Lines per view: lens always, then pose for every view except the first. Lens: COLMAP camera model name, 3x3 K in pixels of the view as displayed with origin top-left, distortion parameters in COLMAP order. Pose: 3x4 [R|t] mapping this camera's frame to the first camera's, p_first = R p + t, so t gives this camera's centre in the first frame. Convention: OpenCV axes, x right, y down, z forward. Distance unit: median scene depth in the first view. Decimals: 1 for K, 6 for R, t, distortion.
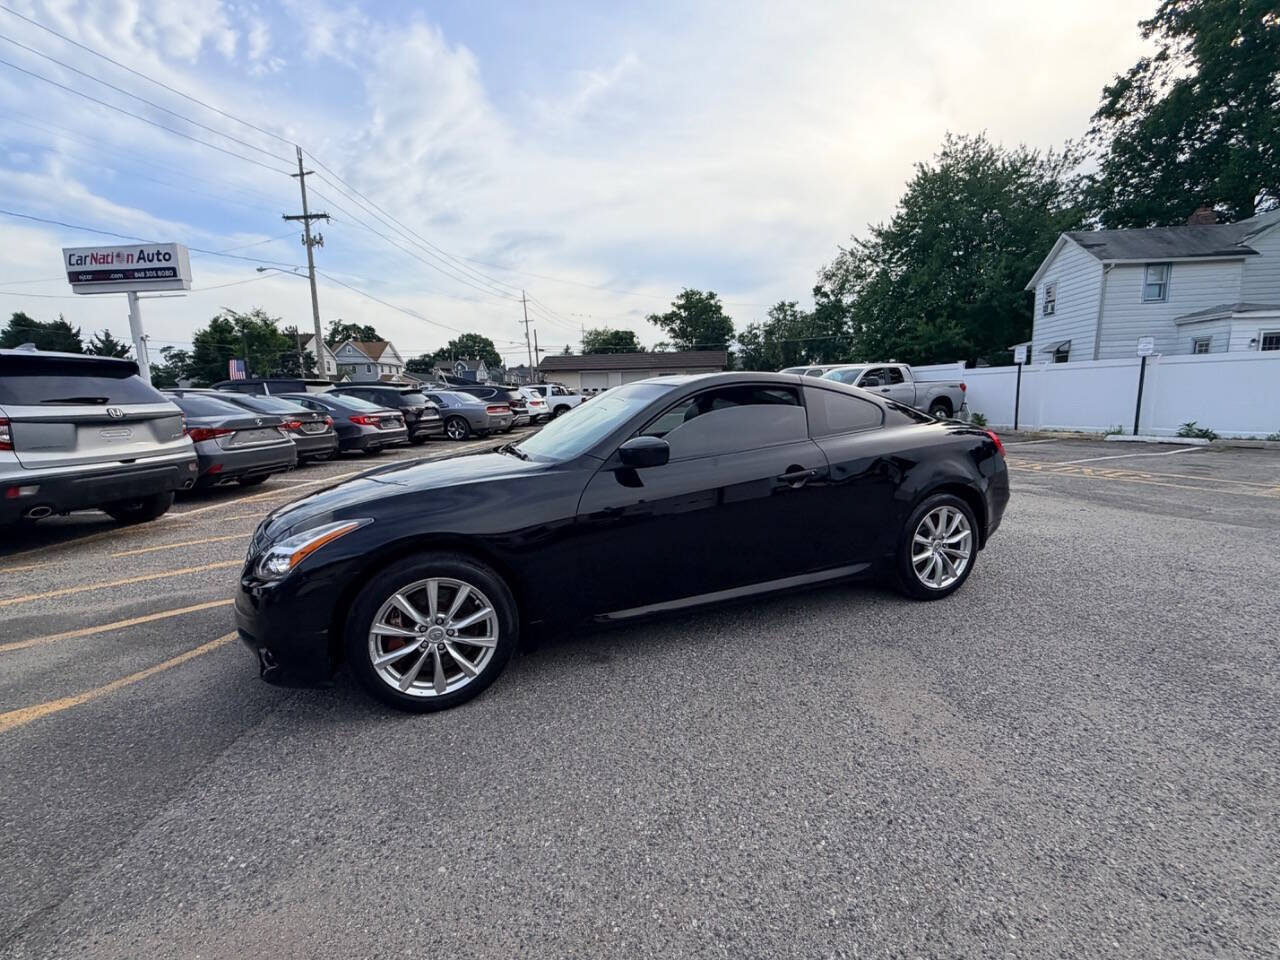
lens RADIAL K [[558.3, 0, 640.7], [0, 558.3, 481.8], [0, 0, 1]] dist [0.000426, -0.000279]
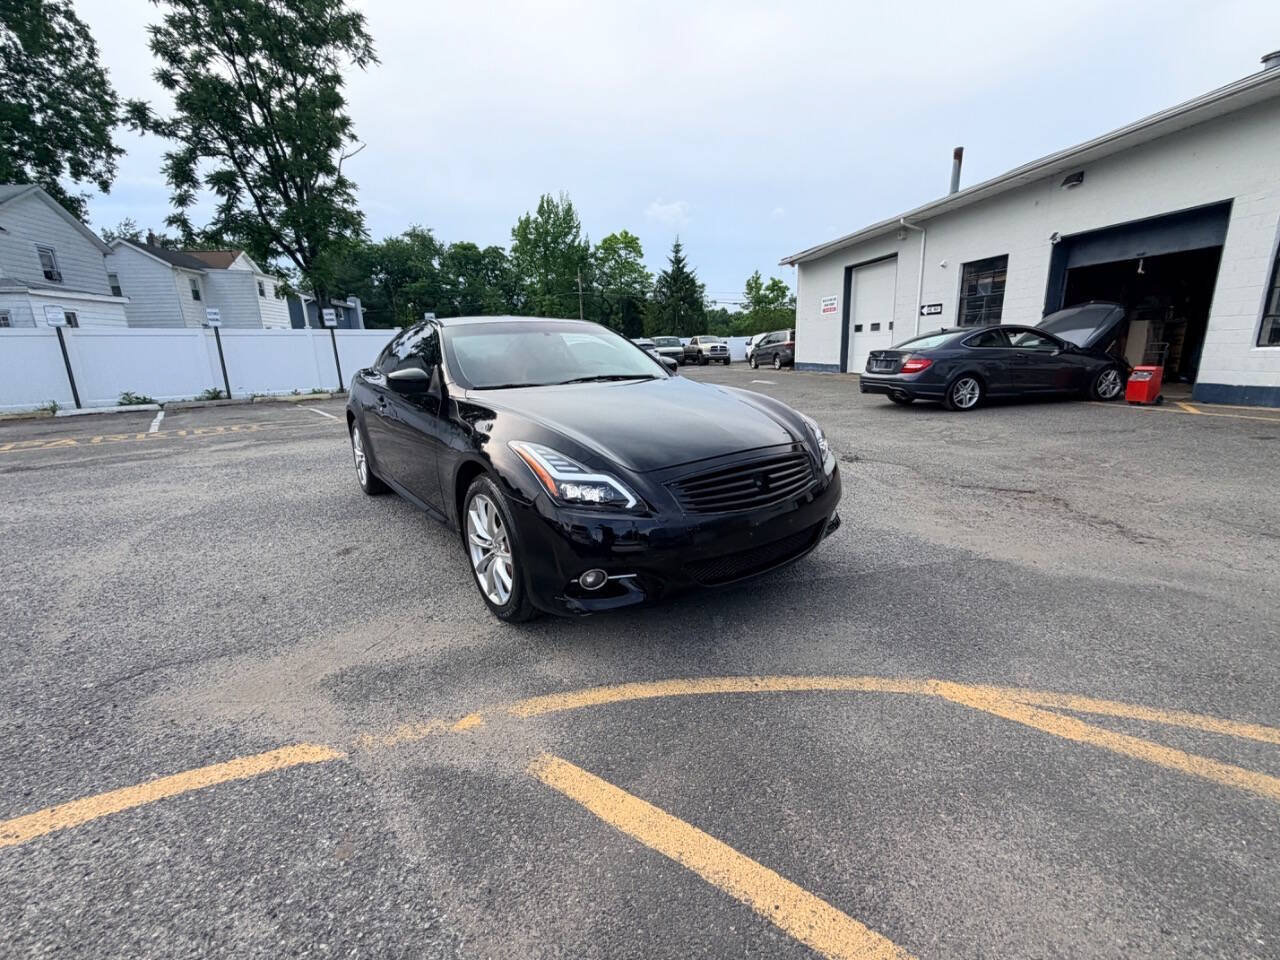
lens RADIAL K [[556.7, 0, 644.1], [0, 556.7, 478.0], [0, 0, 1]] dist [0.000288, 0.000801]
pose [[-0.250385, -0.191535, 0.949011, -0.150166], [0.174209, 0.955322, 0.238772, -0.013582], [-0.952344, 0.225111, -0.205831, 0.139778]]
